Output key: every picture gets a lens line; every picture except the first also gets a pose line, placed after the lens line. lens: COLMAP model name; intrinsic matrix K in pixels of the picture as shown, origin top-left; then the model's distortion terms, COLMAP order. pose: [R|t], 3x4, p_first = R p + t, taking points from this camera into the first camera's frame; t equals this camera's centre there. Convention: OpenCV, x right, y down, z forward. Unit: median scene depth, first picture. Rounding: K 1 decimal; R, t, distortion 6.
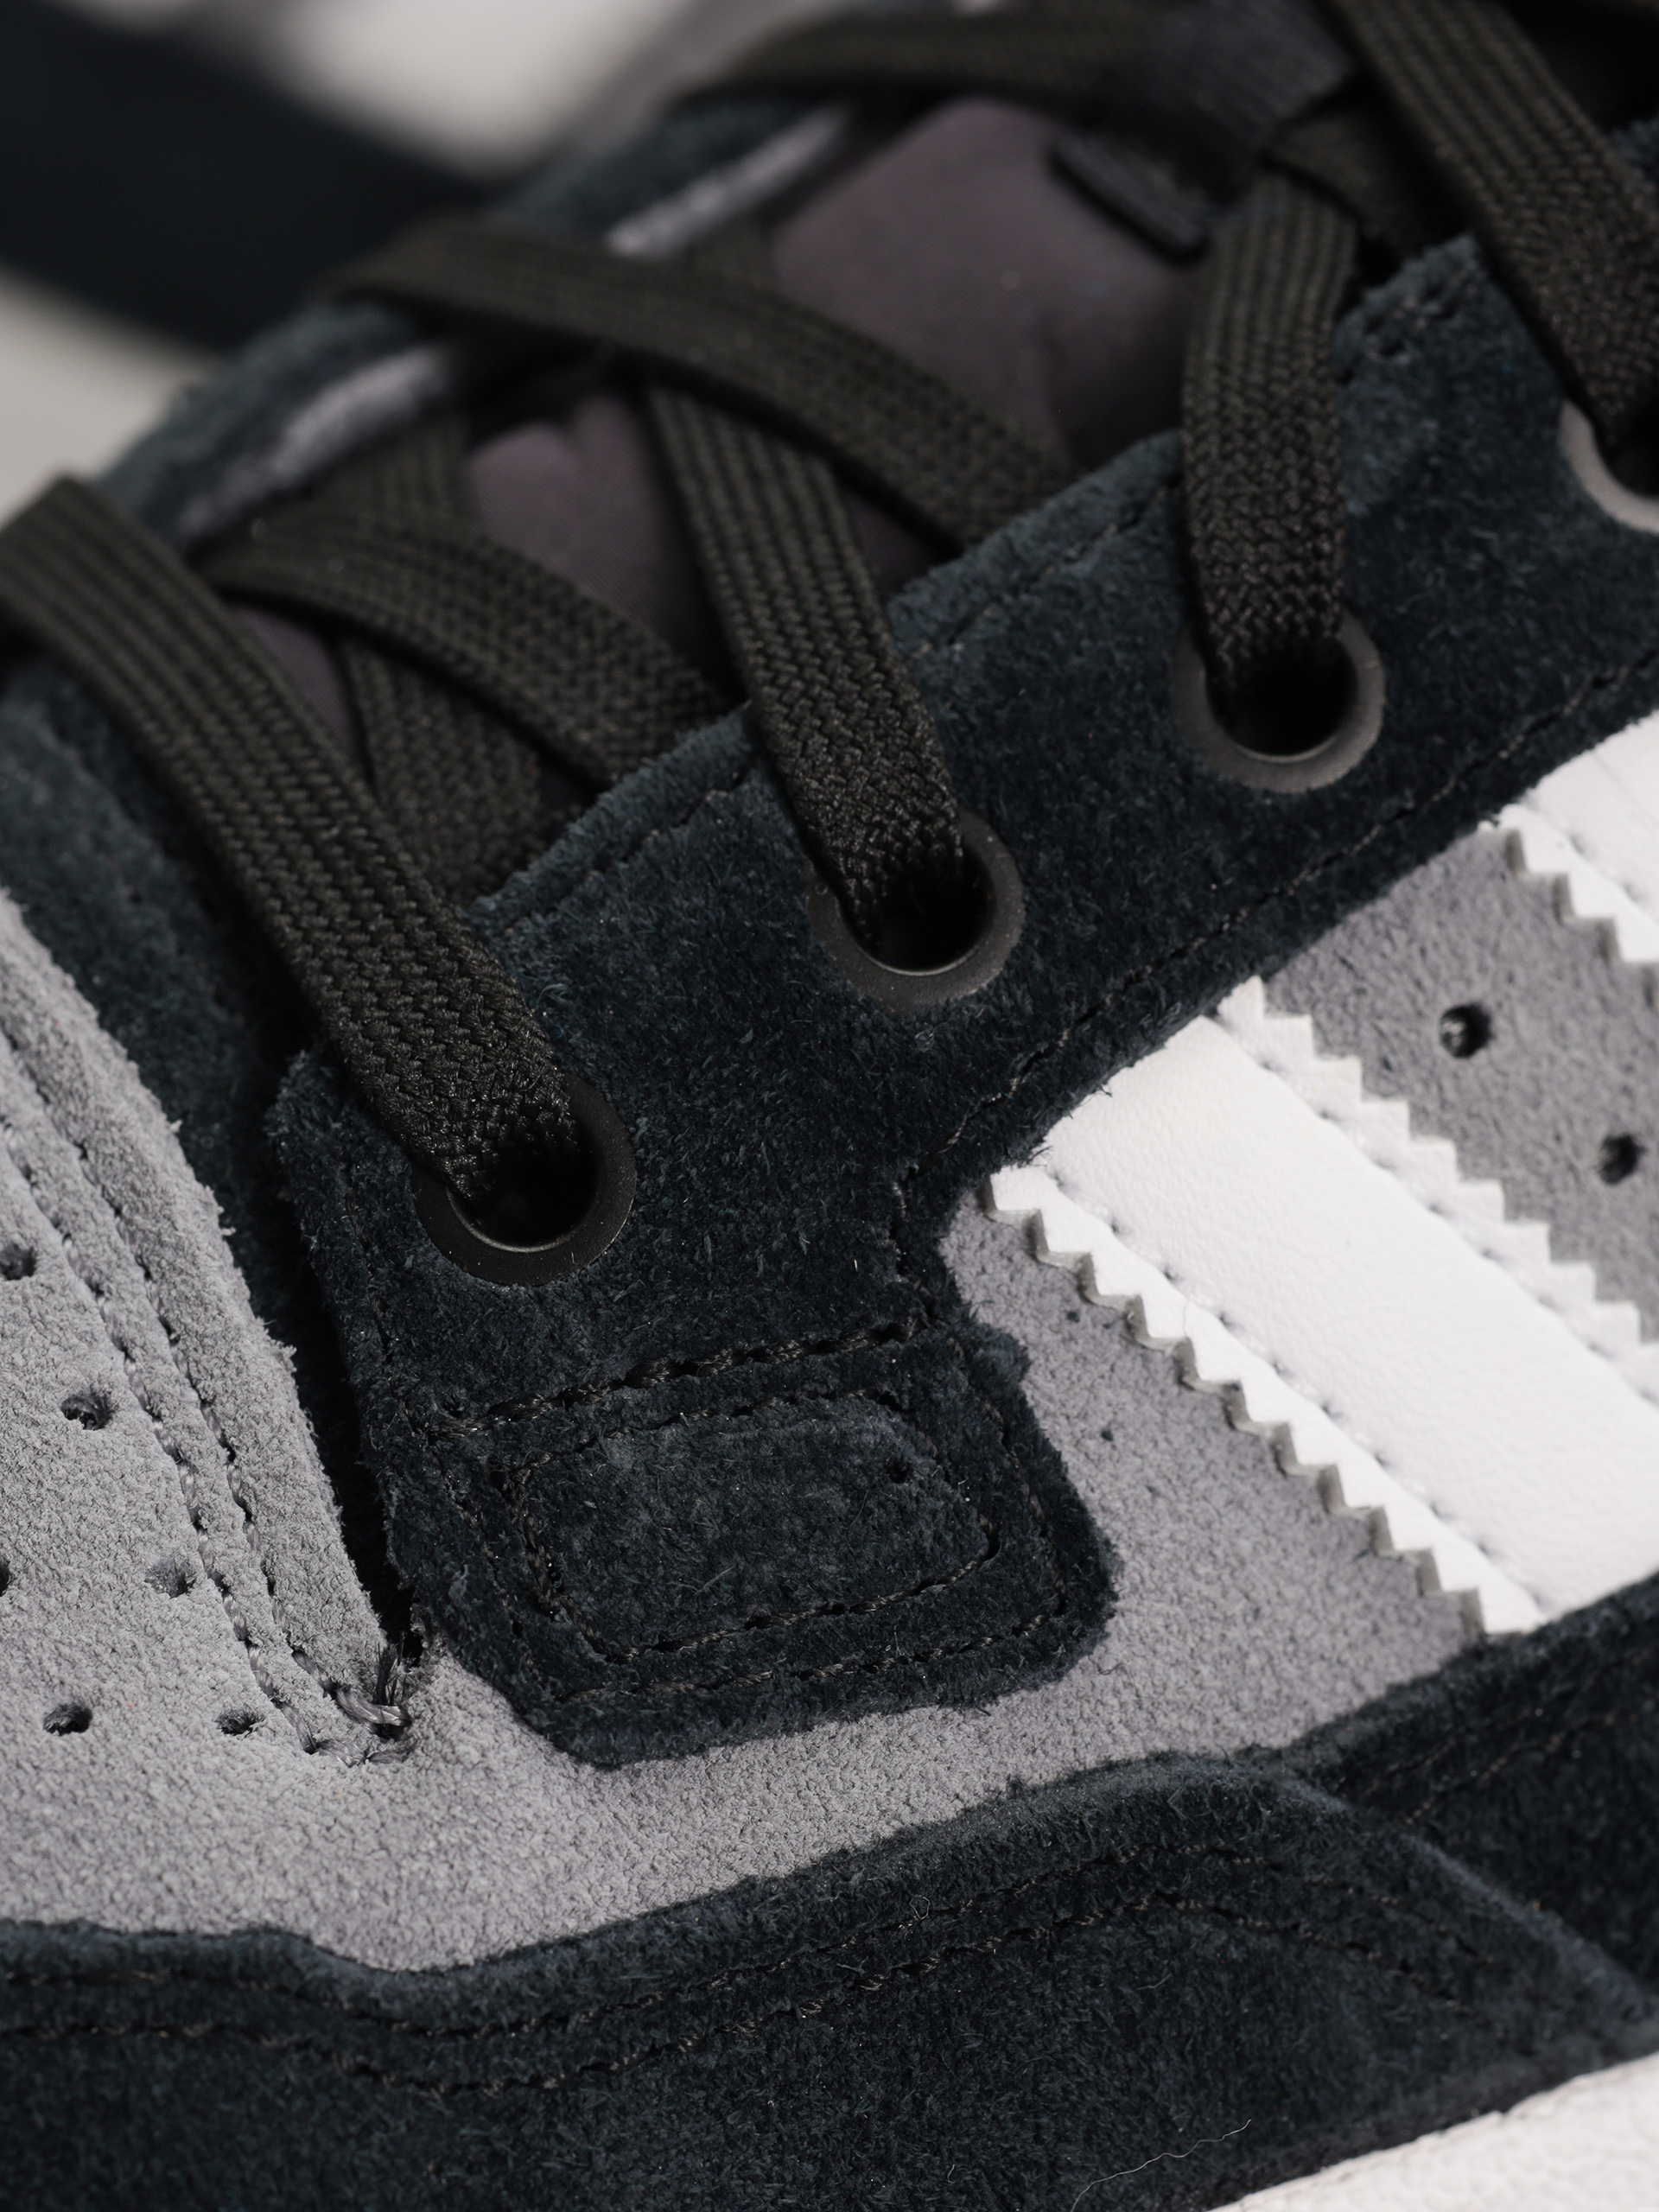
lens RADIAL K [[7167.2, 0, 829.6], [0, 7167.2, 1102.4], [0, 0, 1]] dist [0.033572, 0.000000]
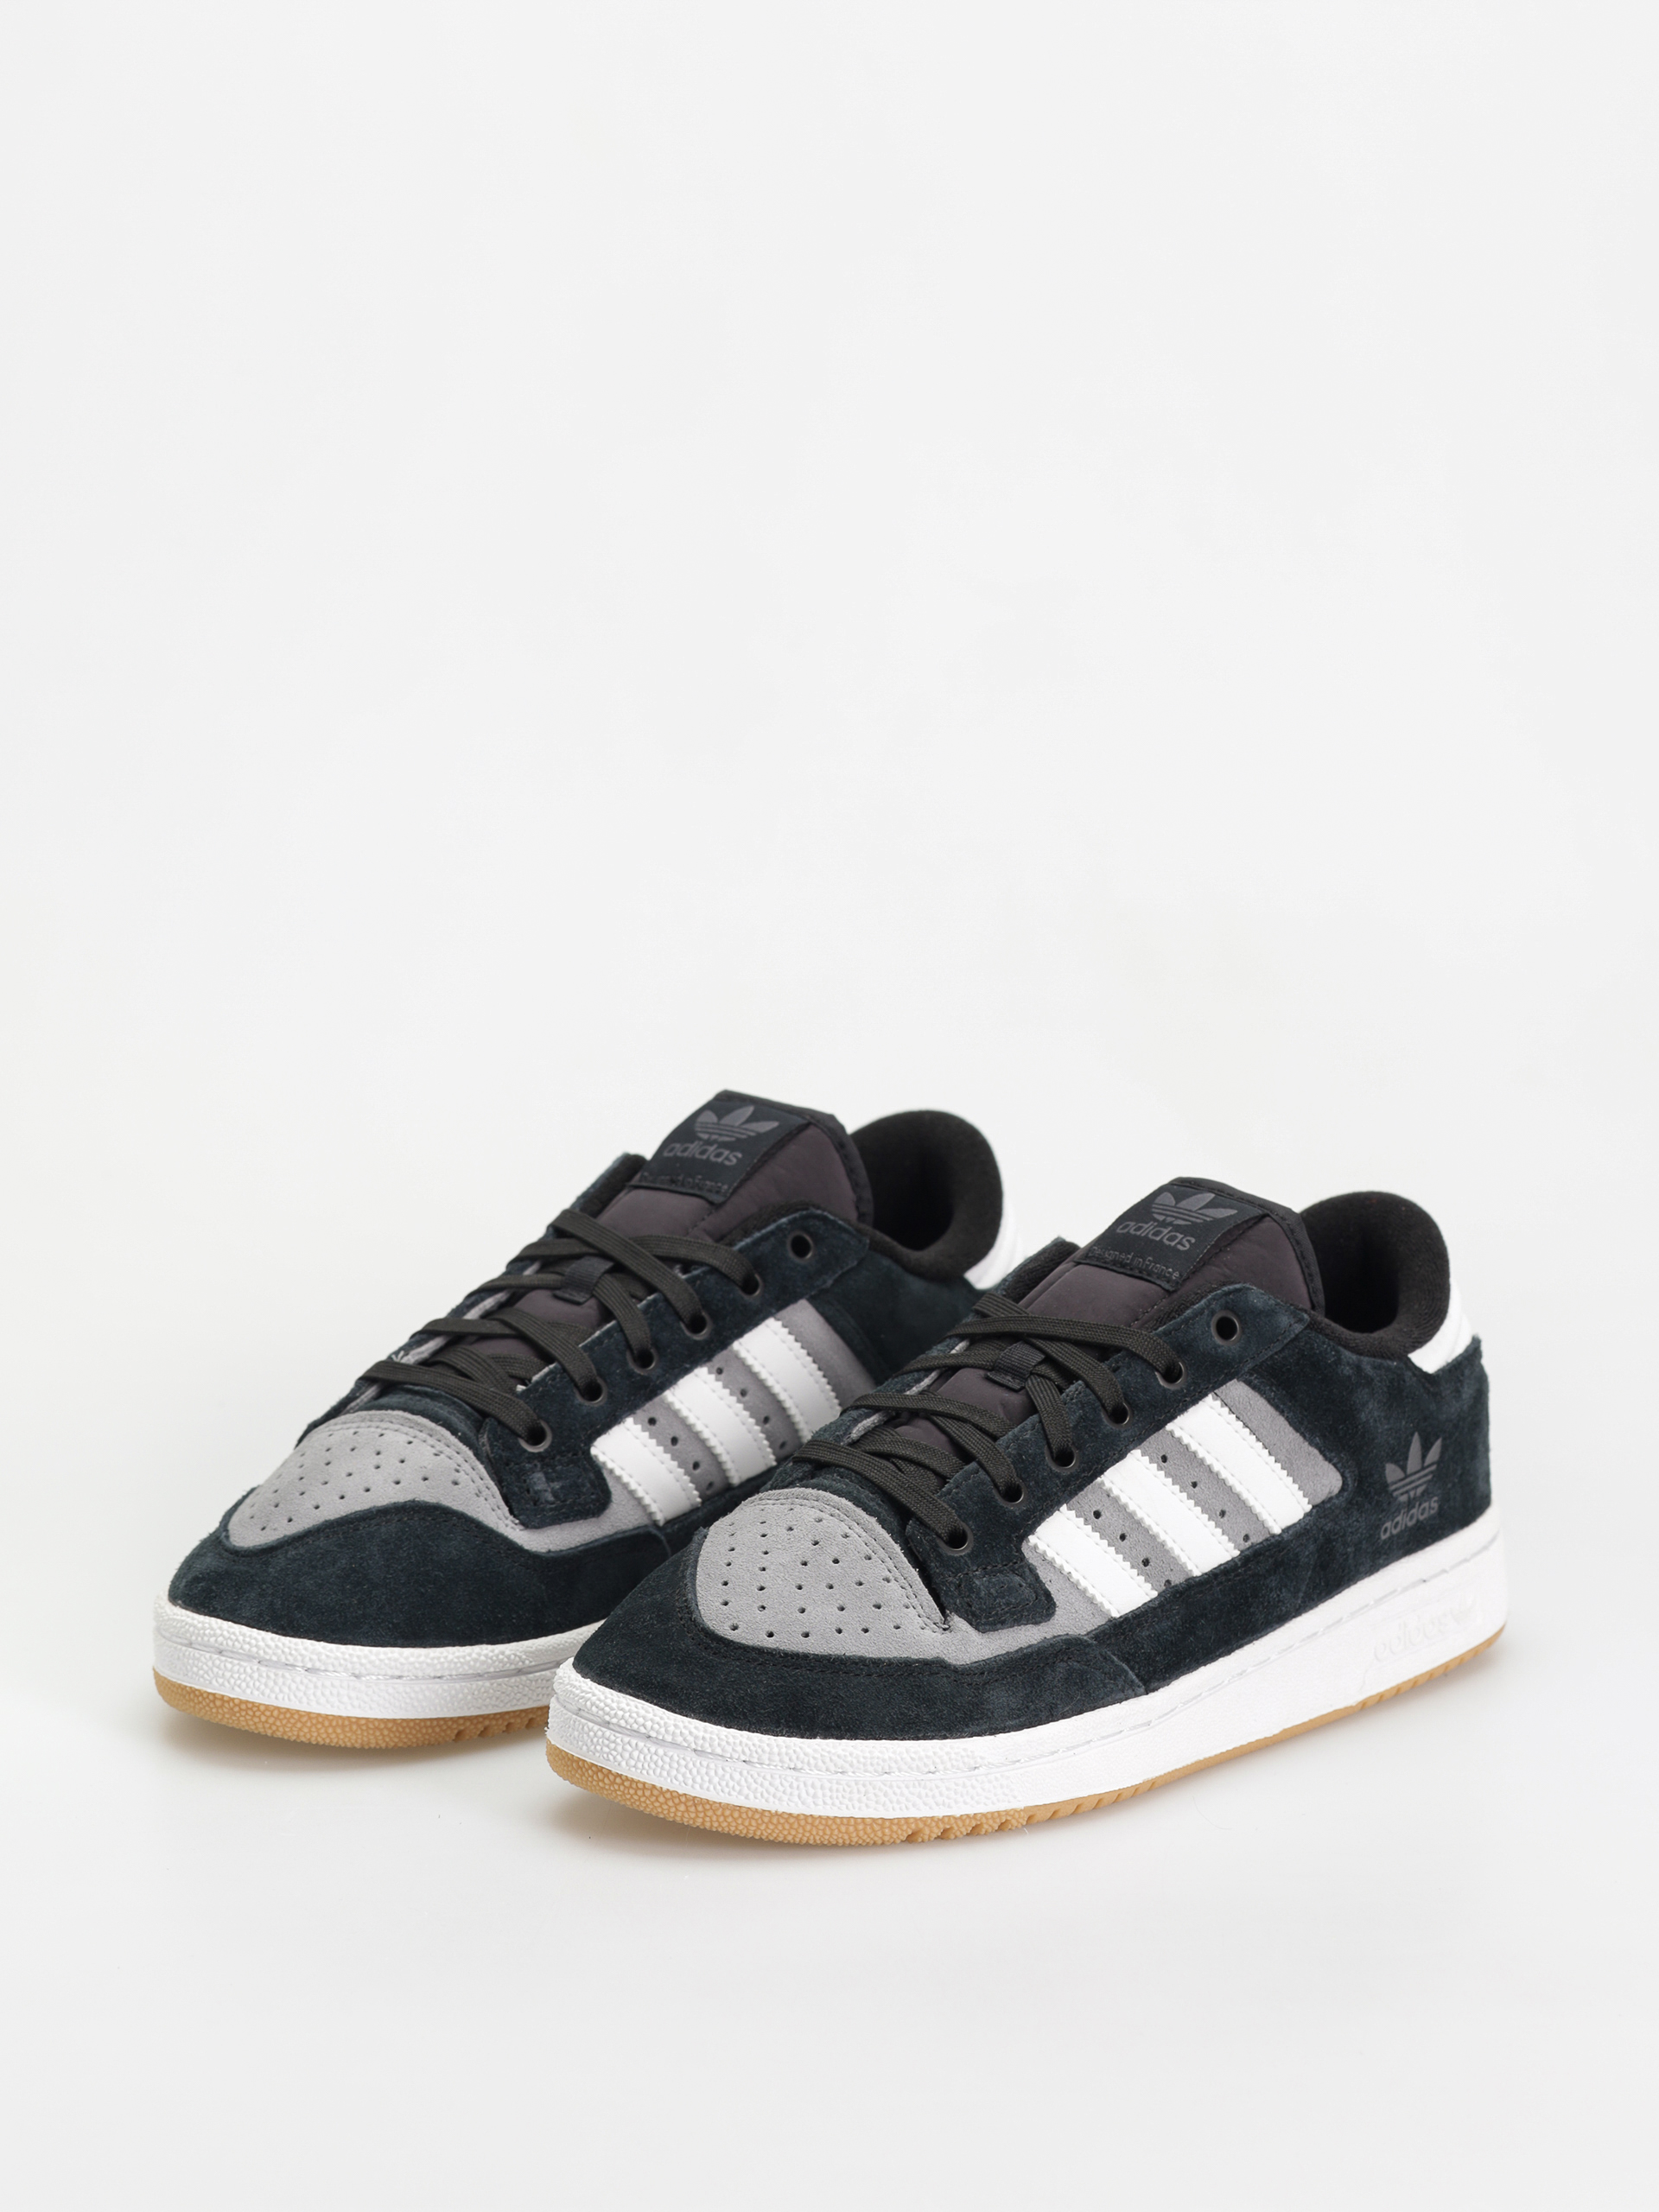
lens RADIAL K [[7167.2, 0, 830.0], [0, 7167.2, 1106.4], [0, 0, 1]] dist [0.033572, 0.000000]
pose [[0.949165, -0.007976, 0.314677, -1.929206], [0.090584, 0.964312, -0.248790, 1.089950], [-0.301463, 0.264648, 0.916014, -4.301143]]
